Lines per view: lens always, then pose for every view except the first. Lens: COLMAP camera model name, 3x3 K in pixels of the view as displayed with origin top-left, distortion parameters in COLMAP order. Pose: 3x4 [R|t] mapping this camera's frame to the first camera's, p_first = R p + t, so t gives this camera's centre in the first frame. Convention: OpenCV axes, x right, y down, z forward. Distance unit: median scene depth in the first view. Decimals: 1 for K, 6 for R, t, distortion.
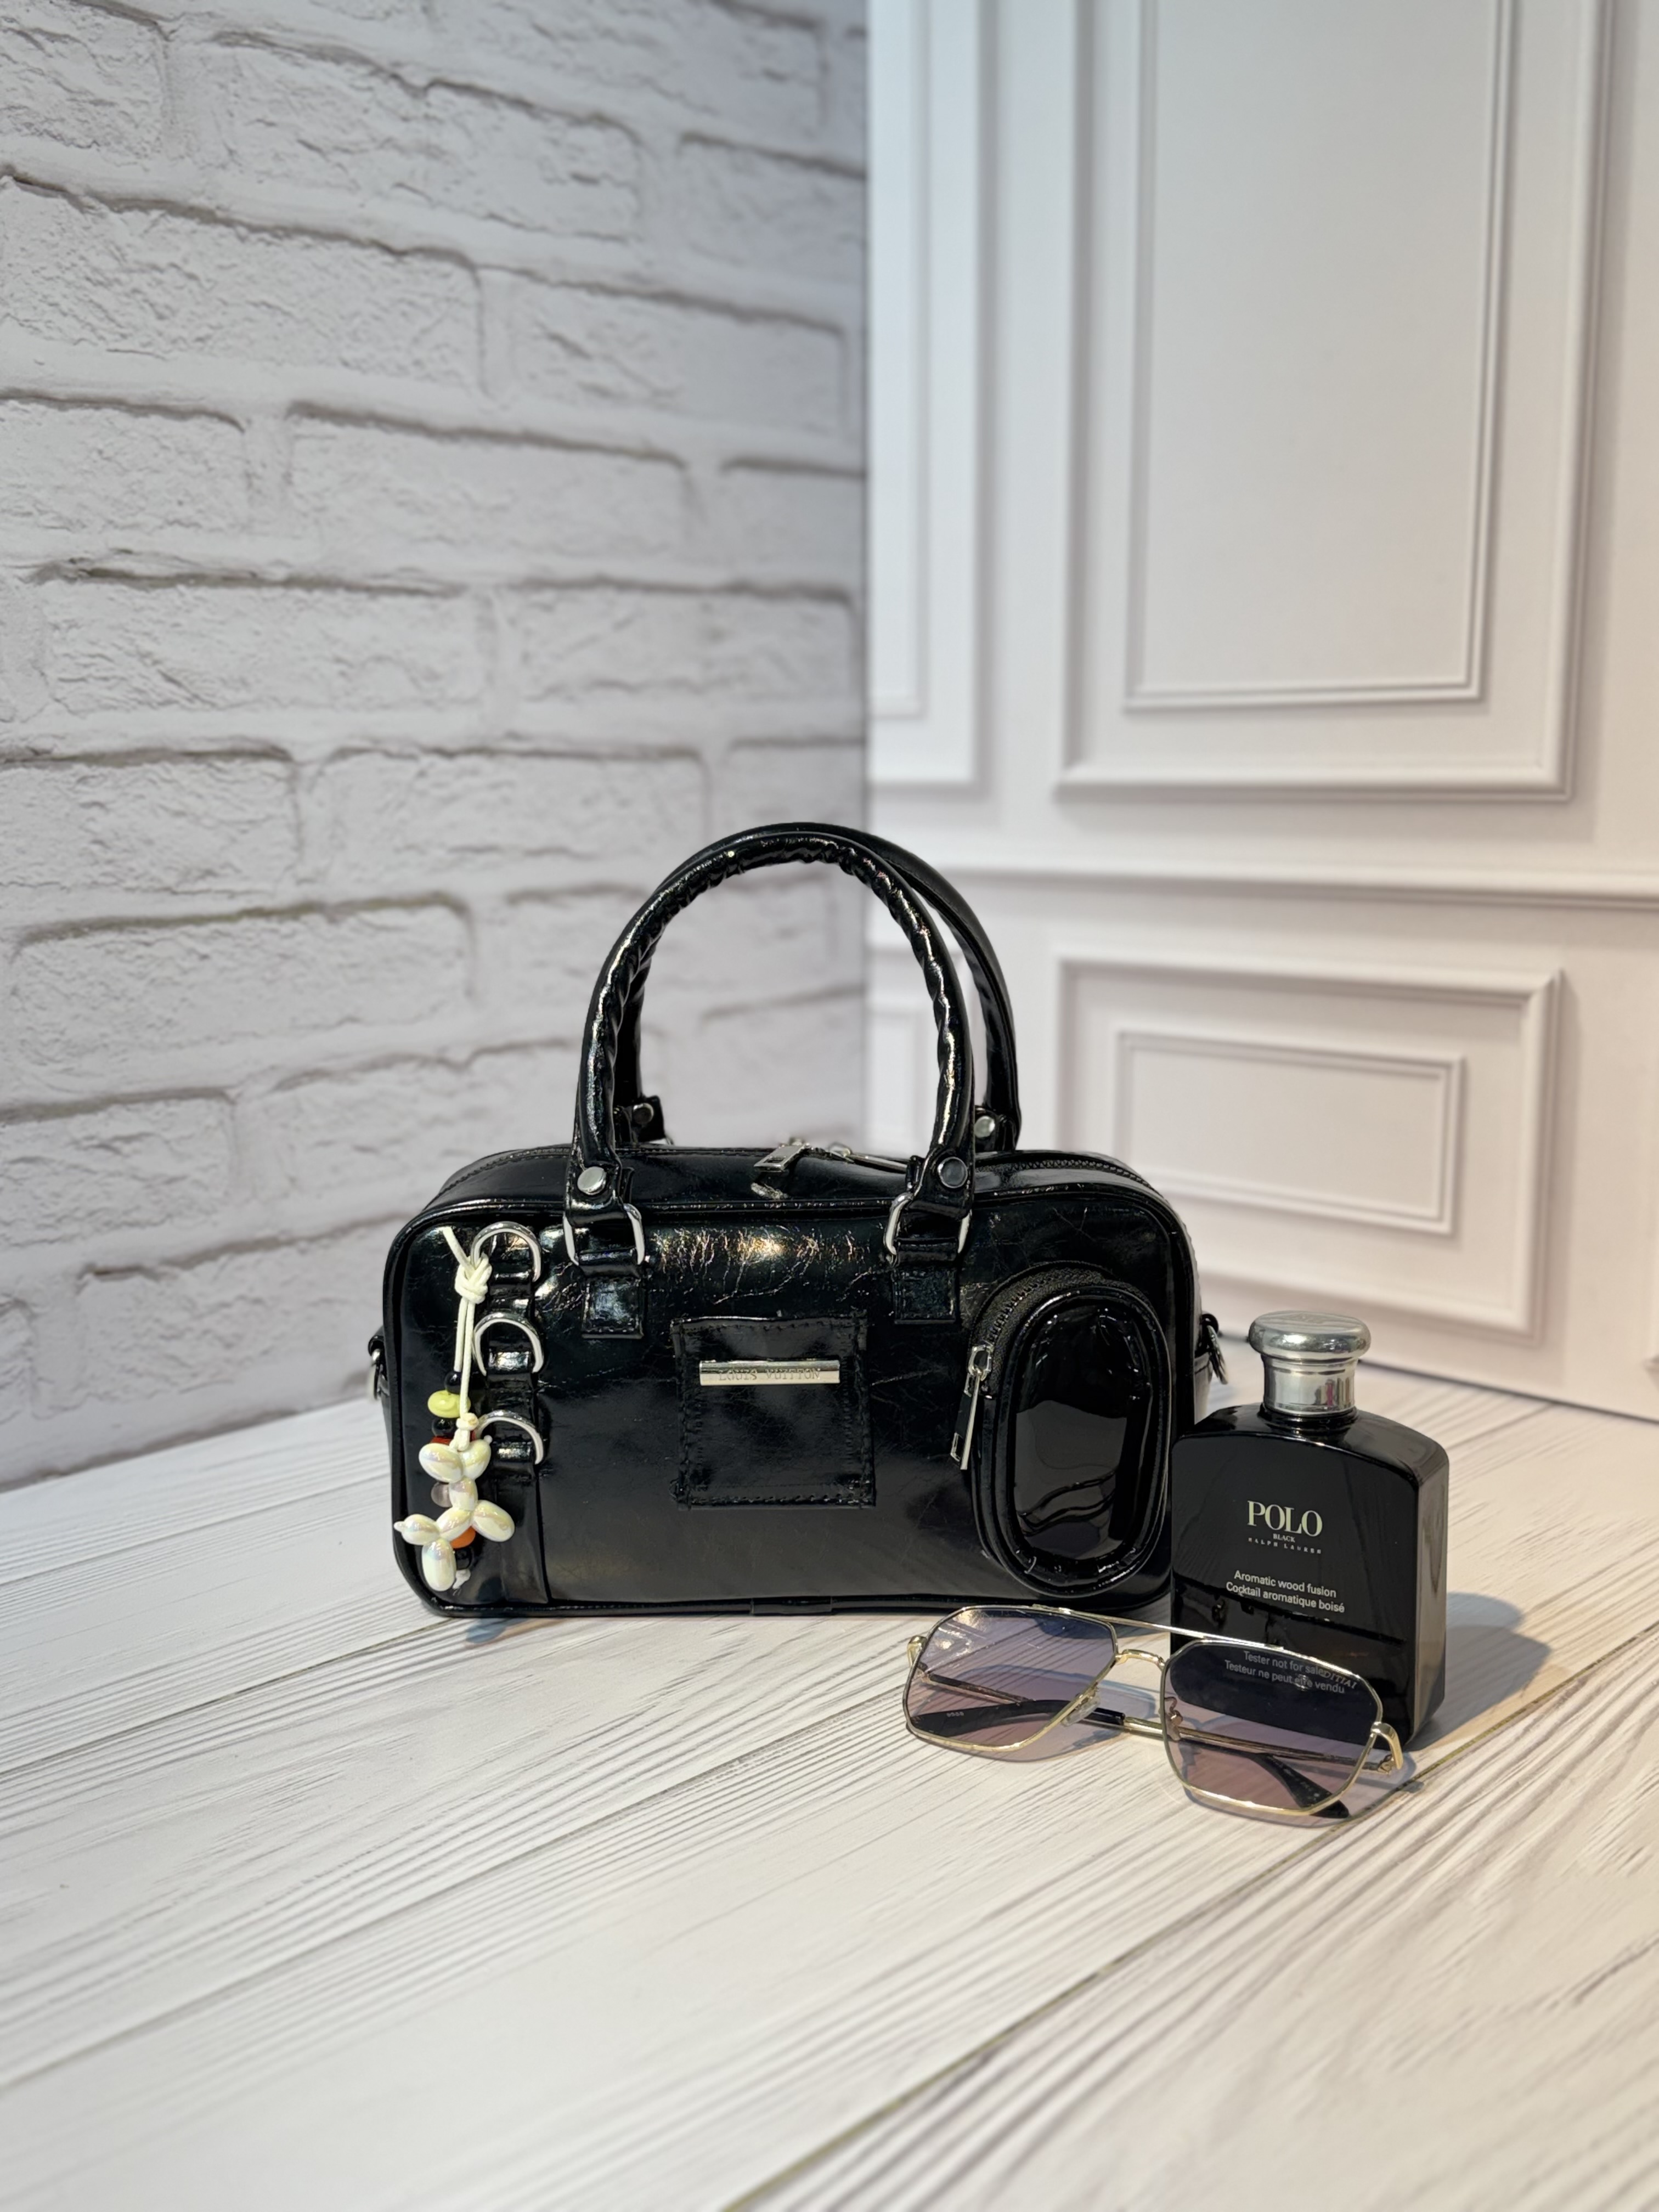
lens RADIAL K [[2270.7, 0, 833.8], [0, 2270.7, 1123.5], [0, 0, 1]] dist [0.210516, -0.530020]
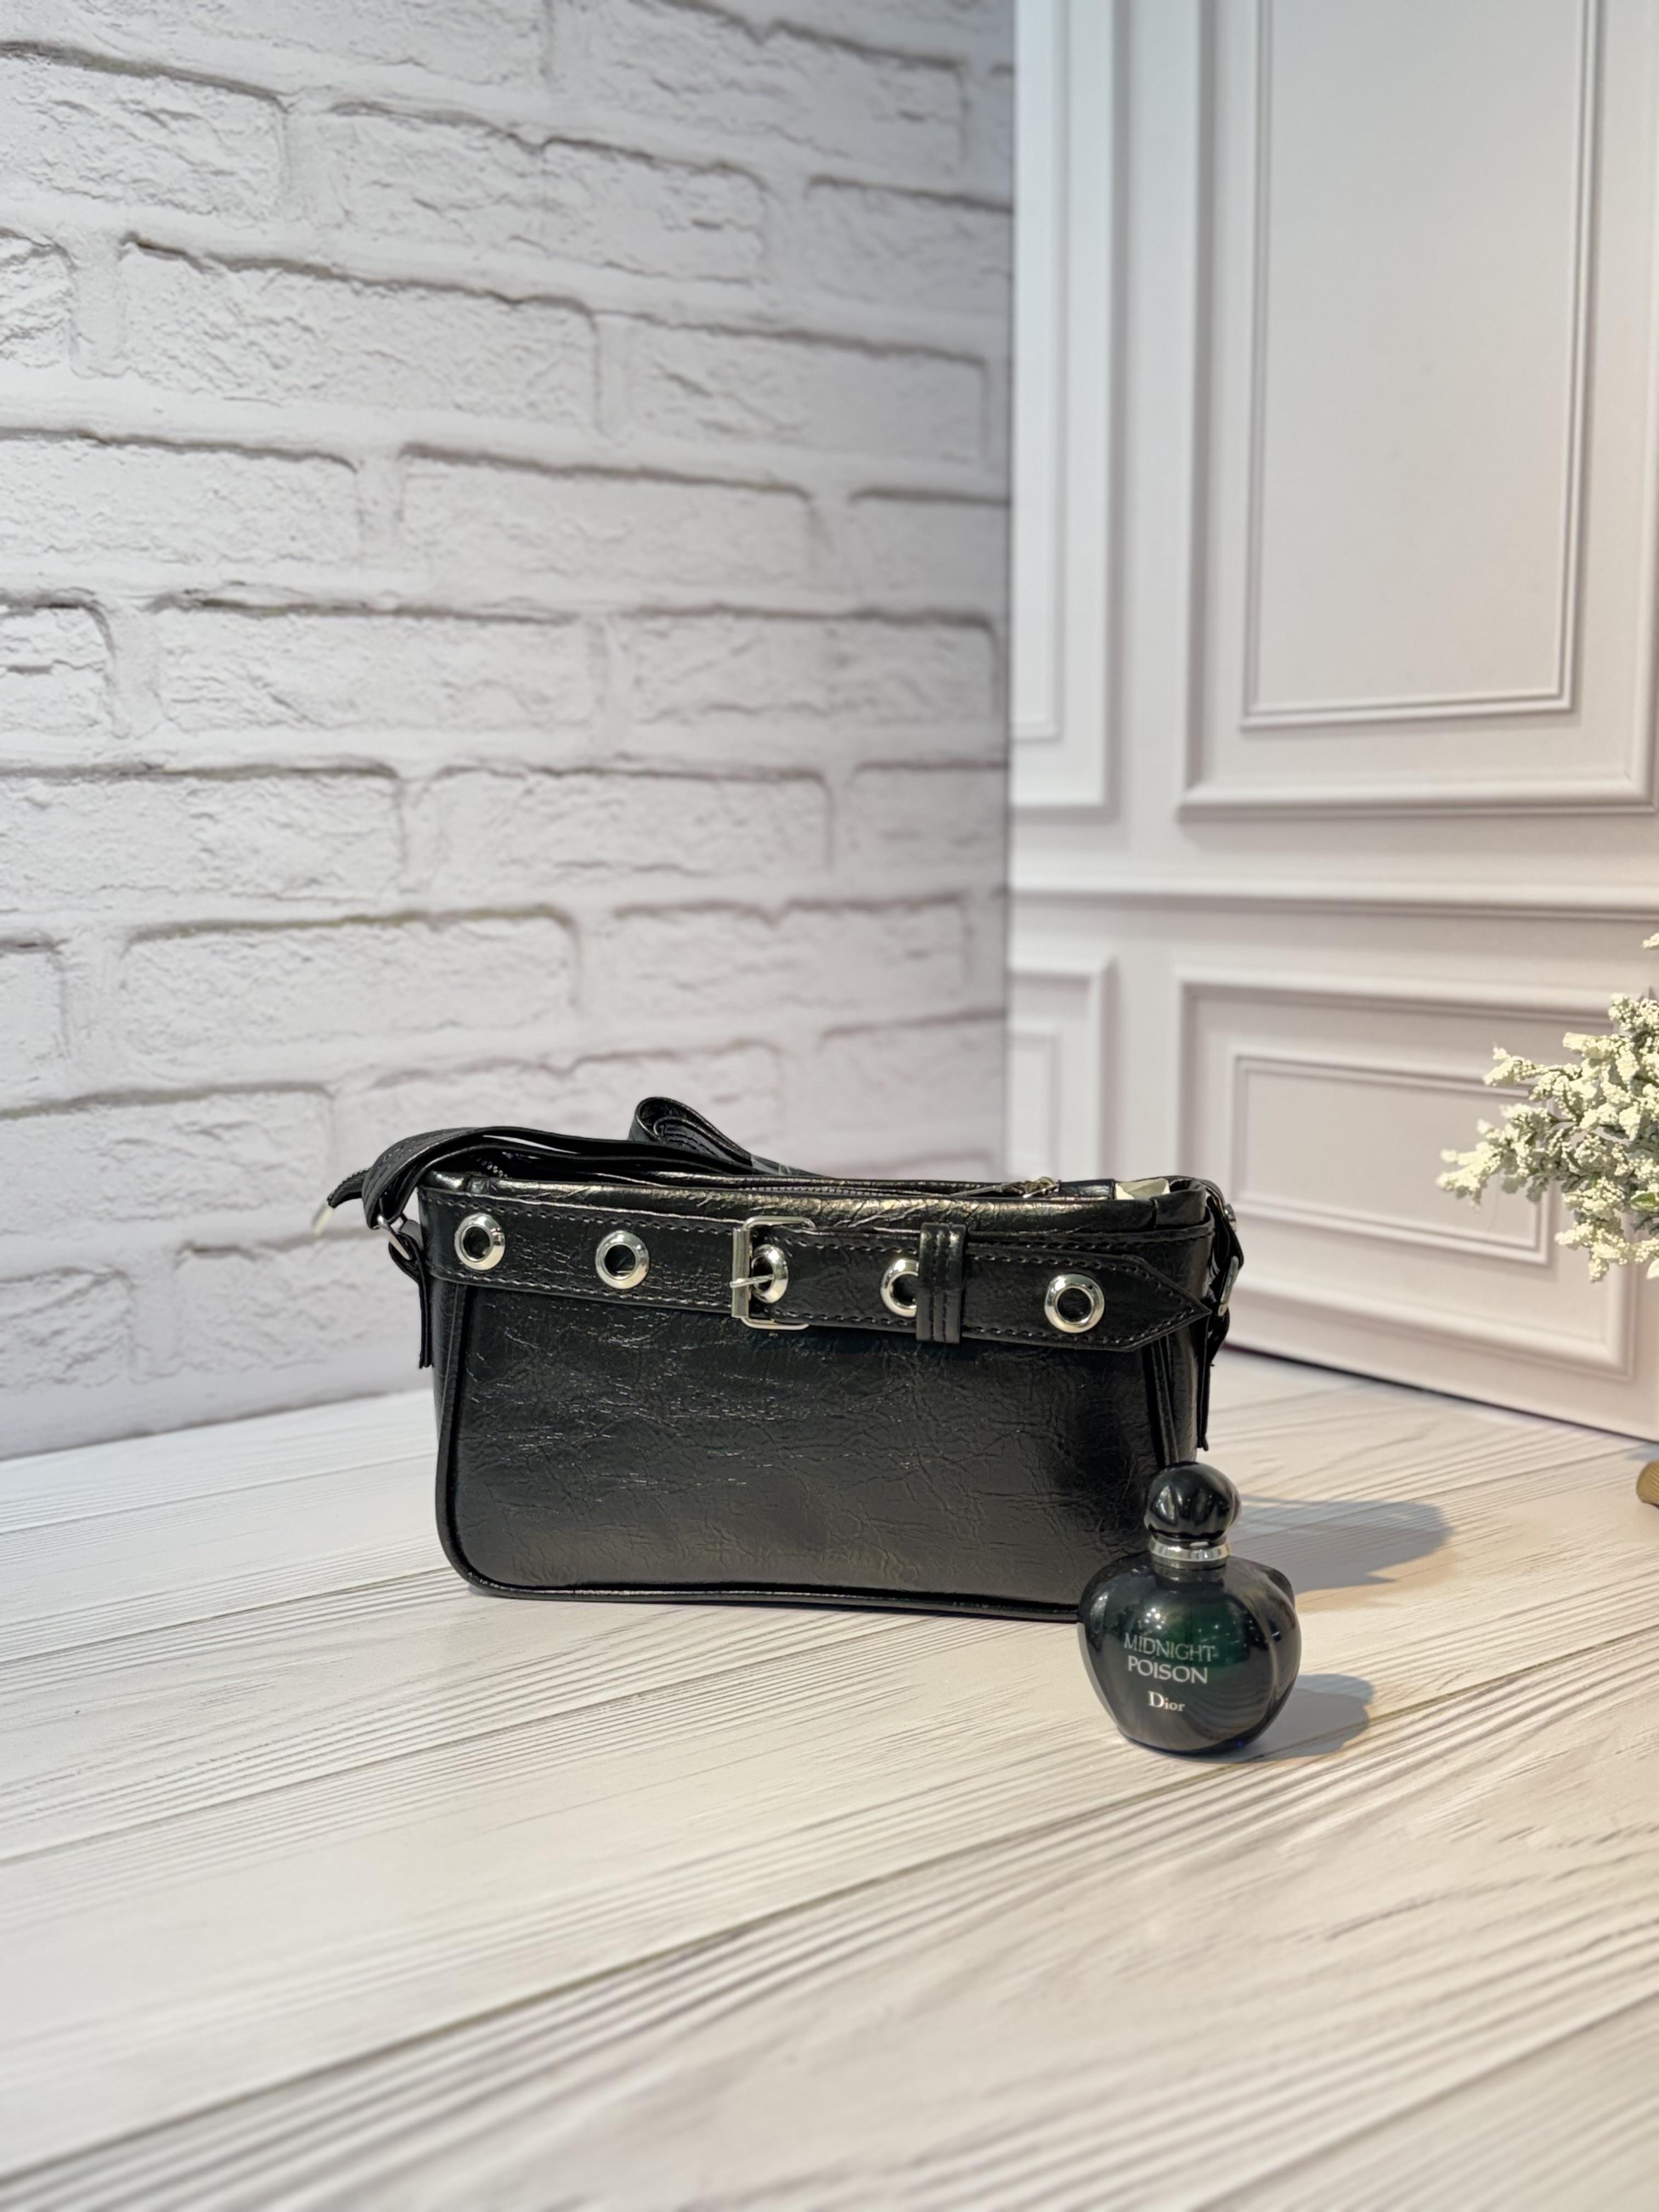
lens RADIAL K [[2435.5, 0, 837.5], [0, 2435.5, 1109.5], [0, 0, 1]] dist [0.197044, -0.449067]
pose [[0.984907, 0.021650, -0.171723, 0.165474], [-0.028545, 0.998878, -0.037786, 0.033112], [0.170712, 0.042118, 0.984420, -0.077895]]
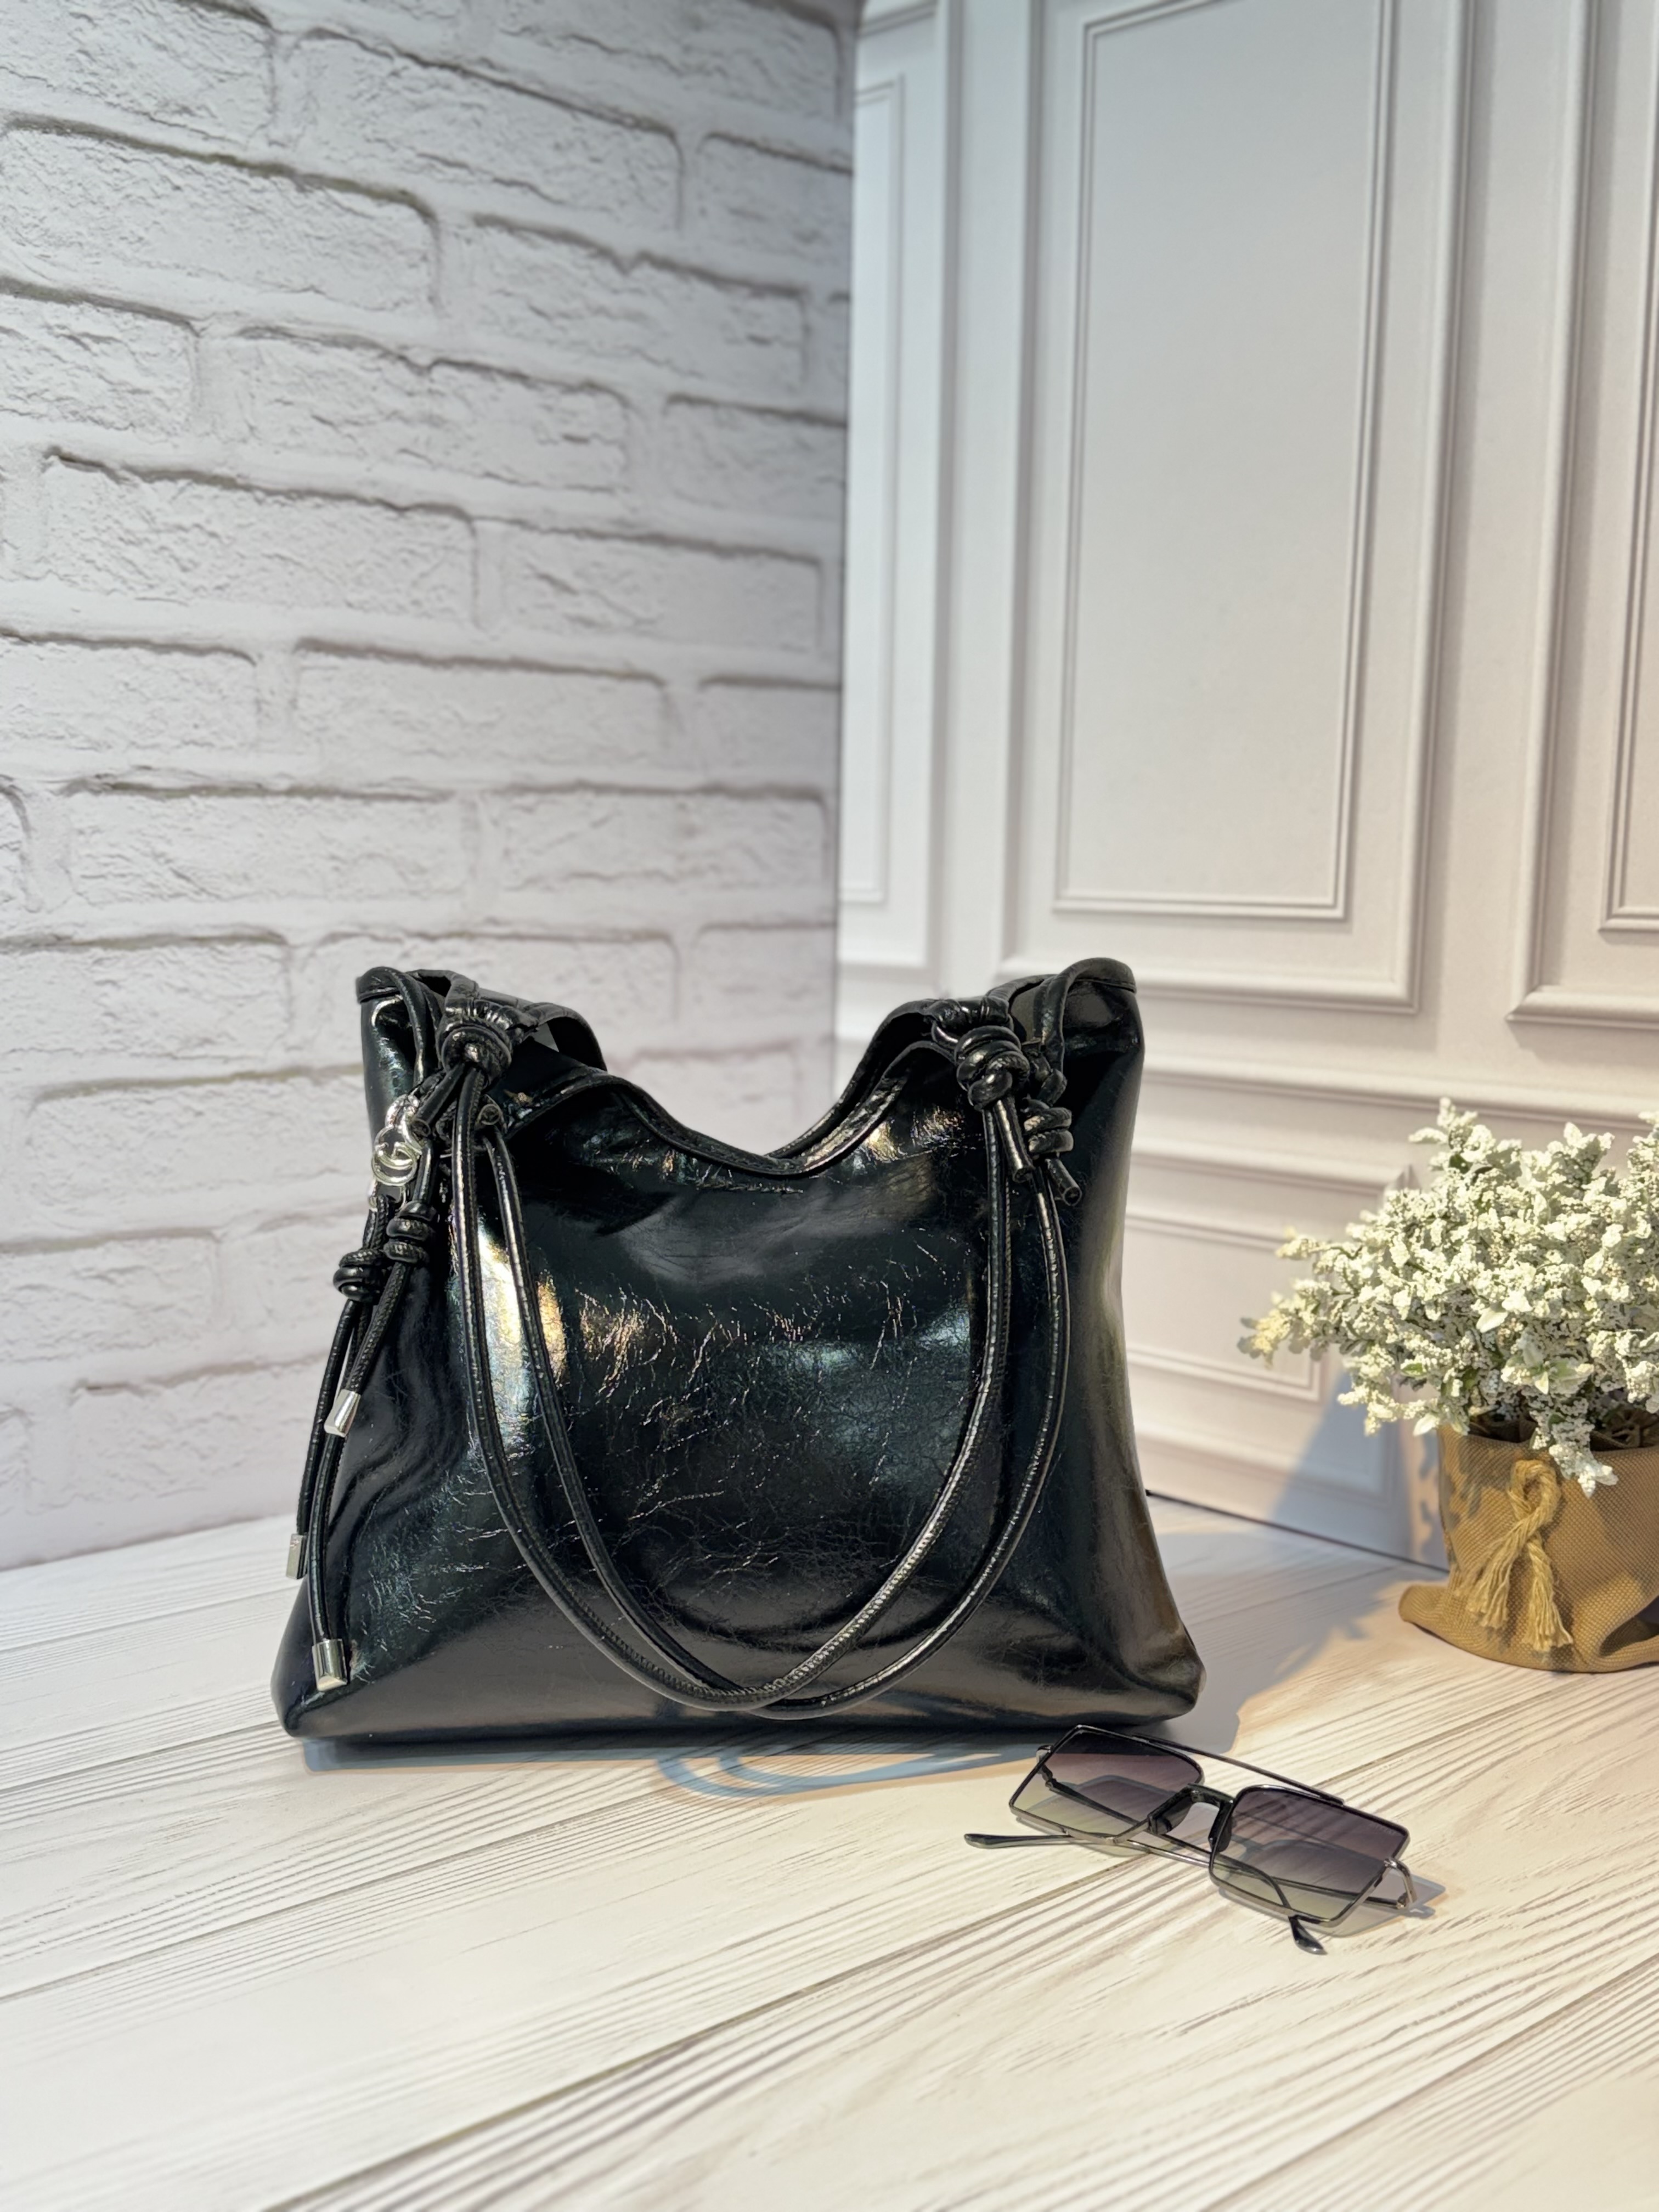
lens RADIAL K [[2428.2, 0, 840.5], [0, 2428.2, 1121.8], [0, 0, 1]] dist [0.236588, -0.560444]
pose [[0.997257, 0.034200, -0.065634, 0.124382], [-0.037674, 0.997913, -0.052444, -0.016027], [0.063703, 0.054773, 0.996465, -0.198259]]
